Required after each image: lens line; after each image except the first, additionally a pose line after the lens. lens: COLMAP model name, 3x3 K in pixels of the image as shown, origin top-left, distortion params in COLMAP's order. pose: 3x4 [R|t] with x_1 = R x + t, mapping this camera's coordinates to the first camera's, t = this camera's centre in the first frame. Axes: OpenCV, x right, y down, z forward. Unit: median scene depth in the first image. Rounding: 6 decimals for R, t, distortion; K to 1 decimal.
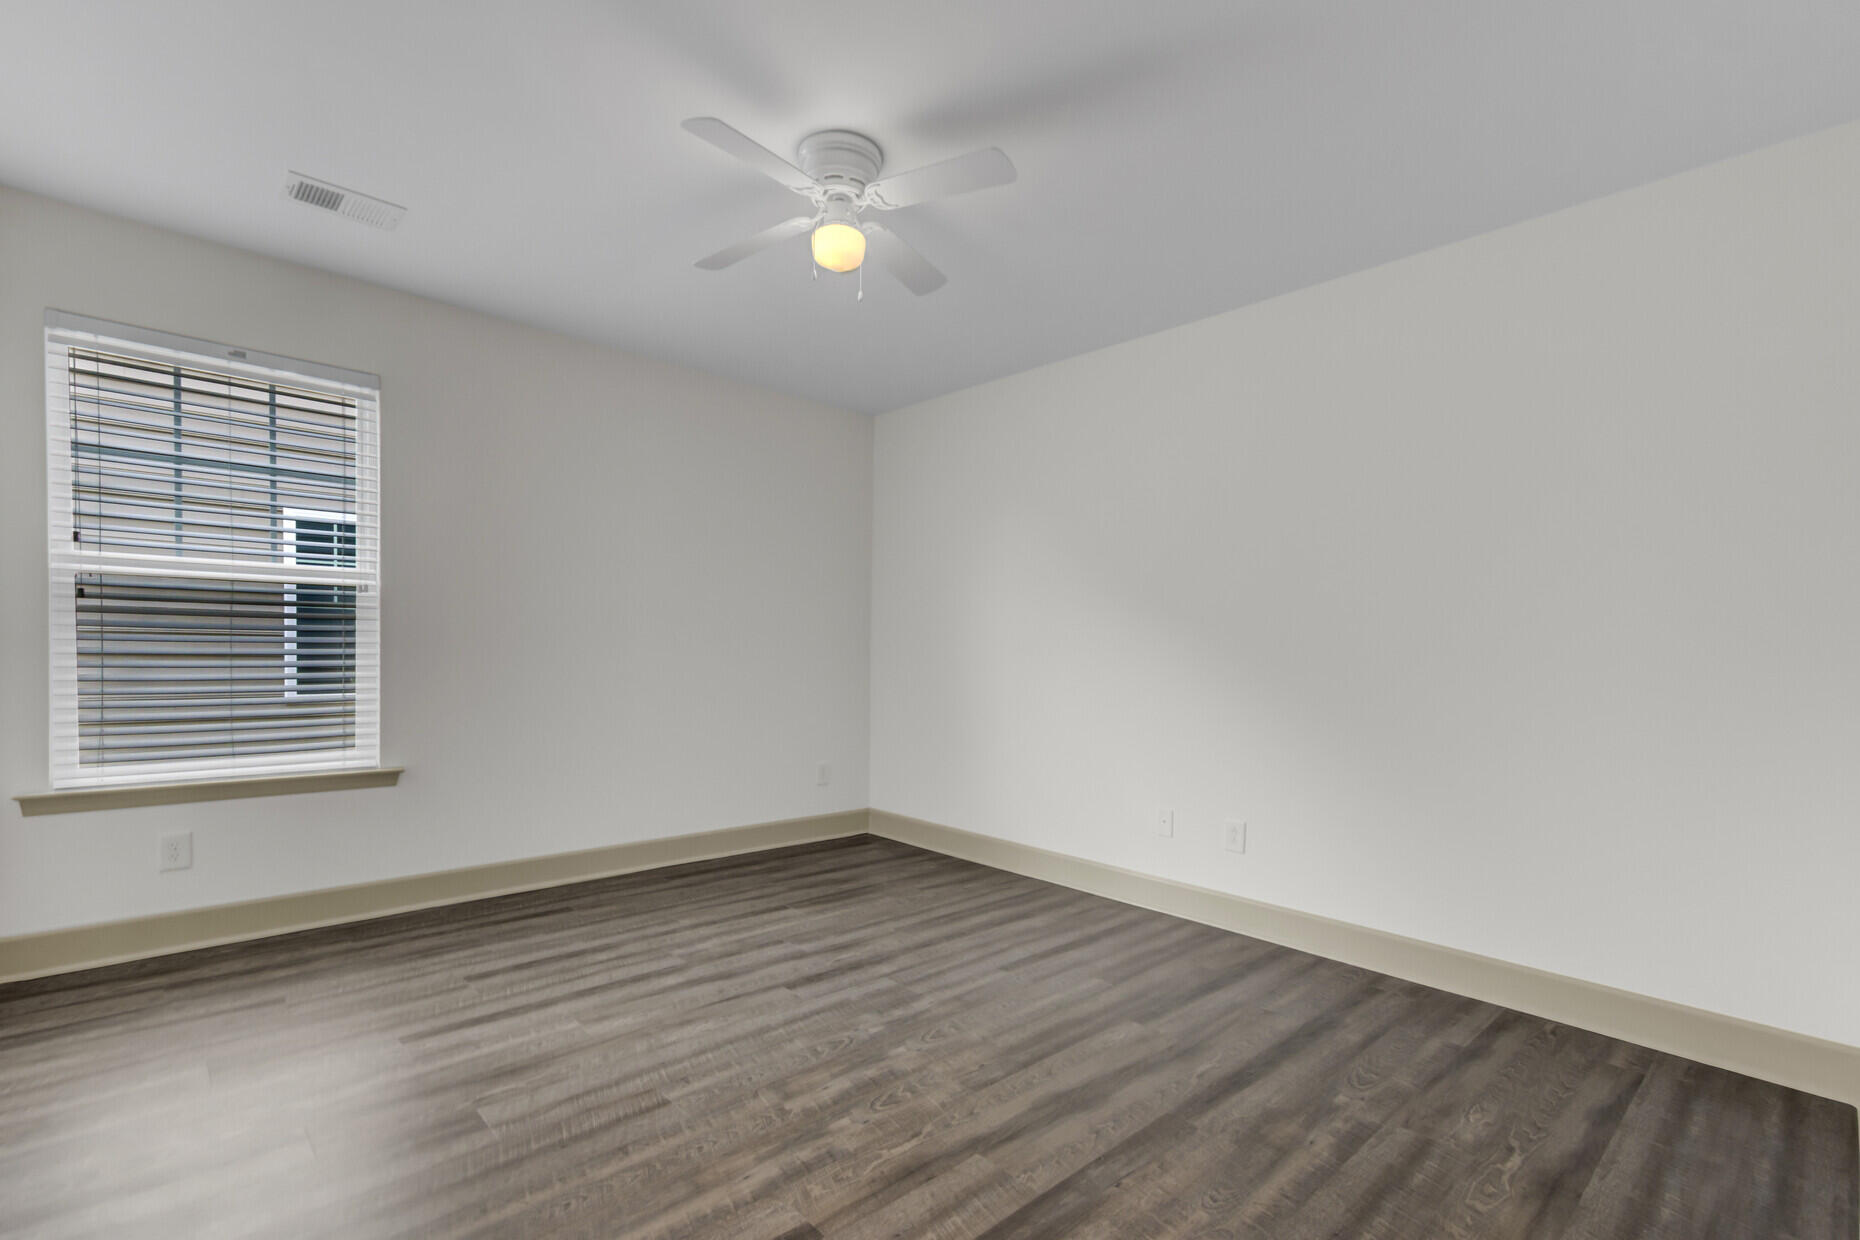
lens RADIAL K [[836.9, 0, 917.2], [0, 836.9, 663.8], [0, 0, 1]] dist [0.014186, -0.000034]
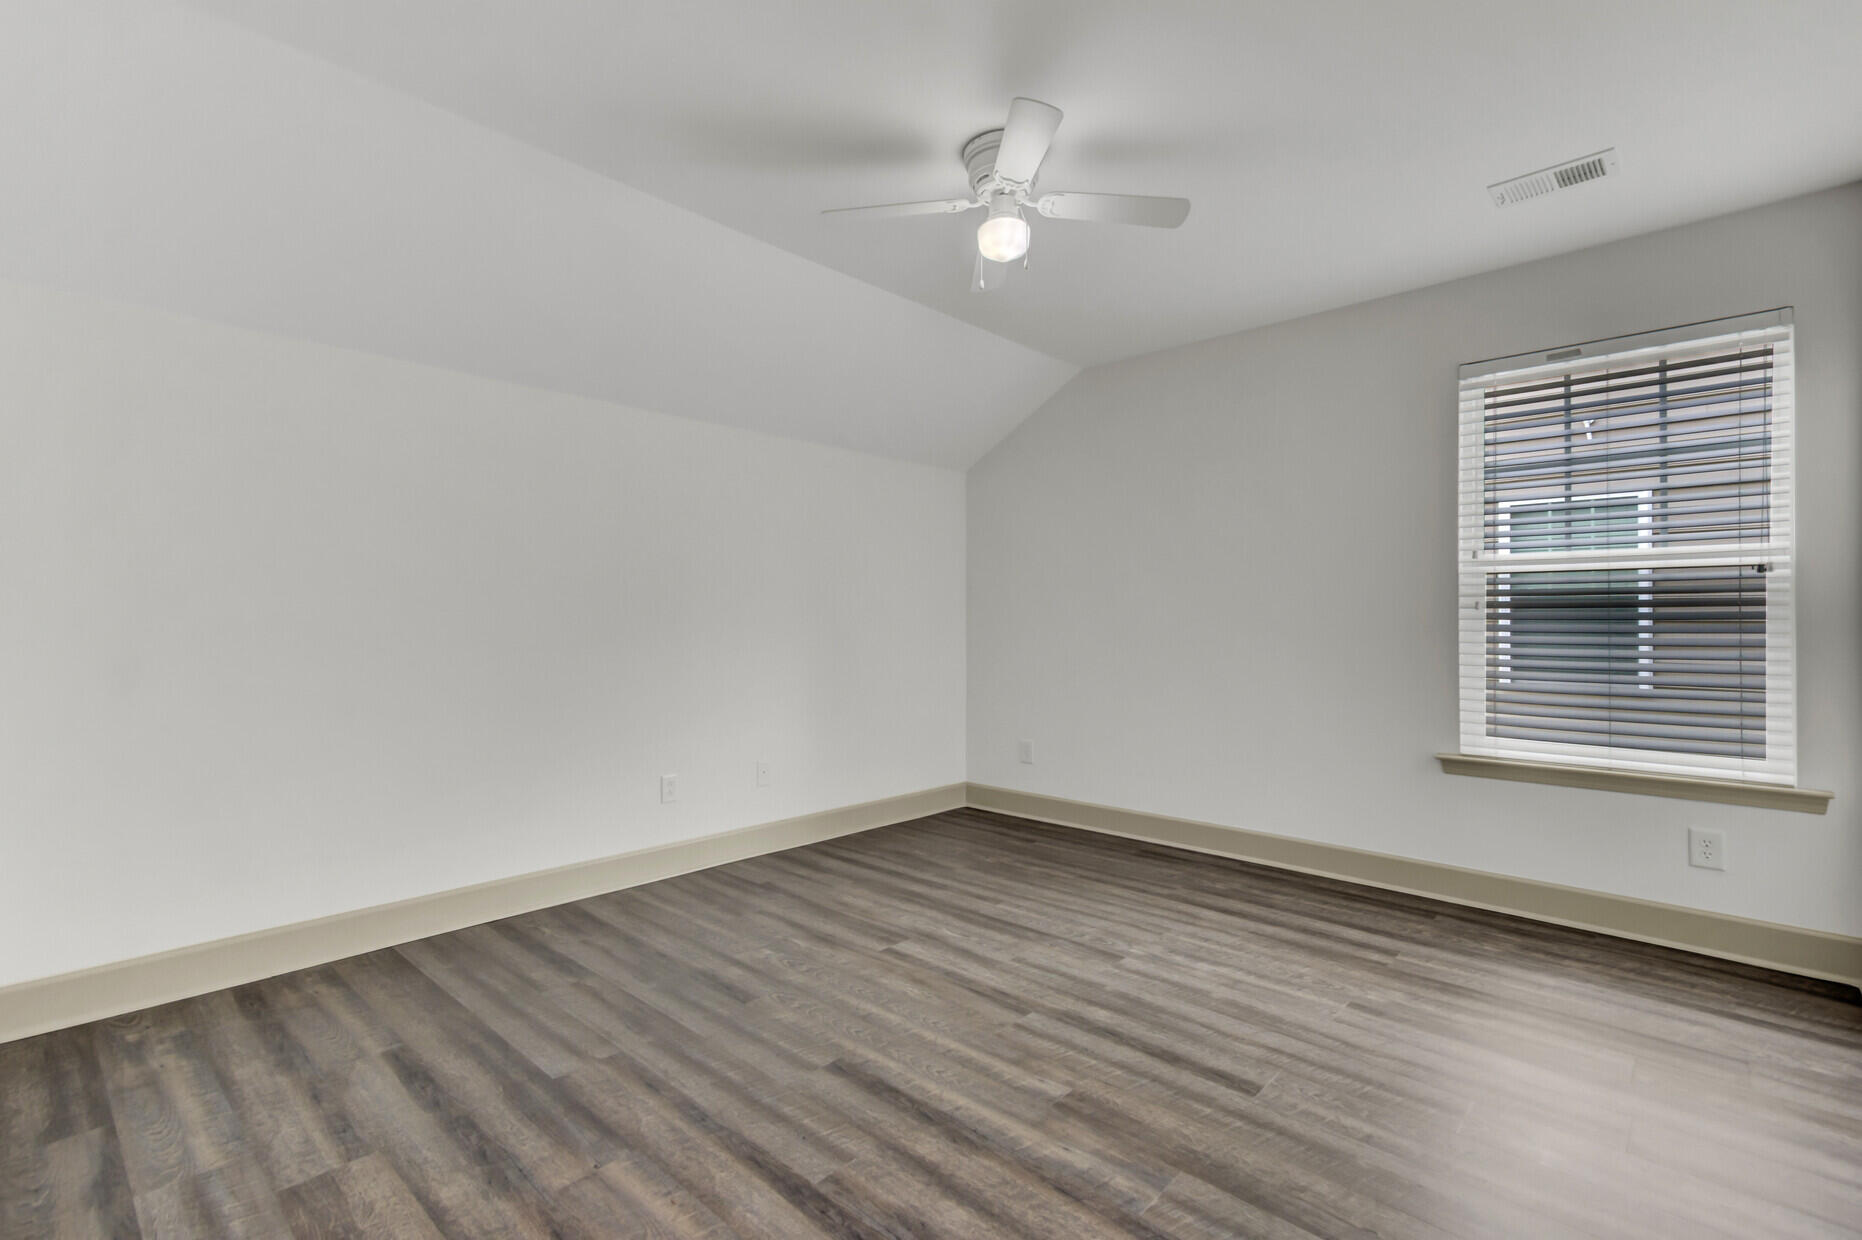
lens RADIAL K [[837.8, 0, 927.7], [0, 837.8, 619.0], [0, 0, 1]] dist [0.014186, -0.000034]
pose [[0.086498, -0.018827, -0.996074, 0.524394], [-0.024797, 0.999471, -0.021044, 0.001516], [0.995943, 0.026520, 0.085985, 0.480069]]
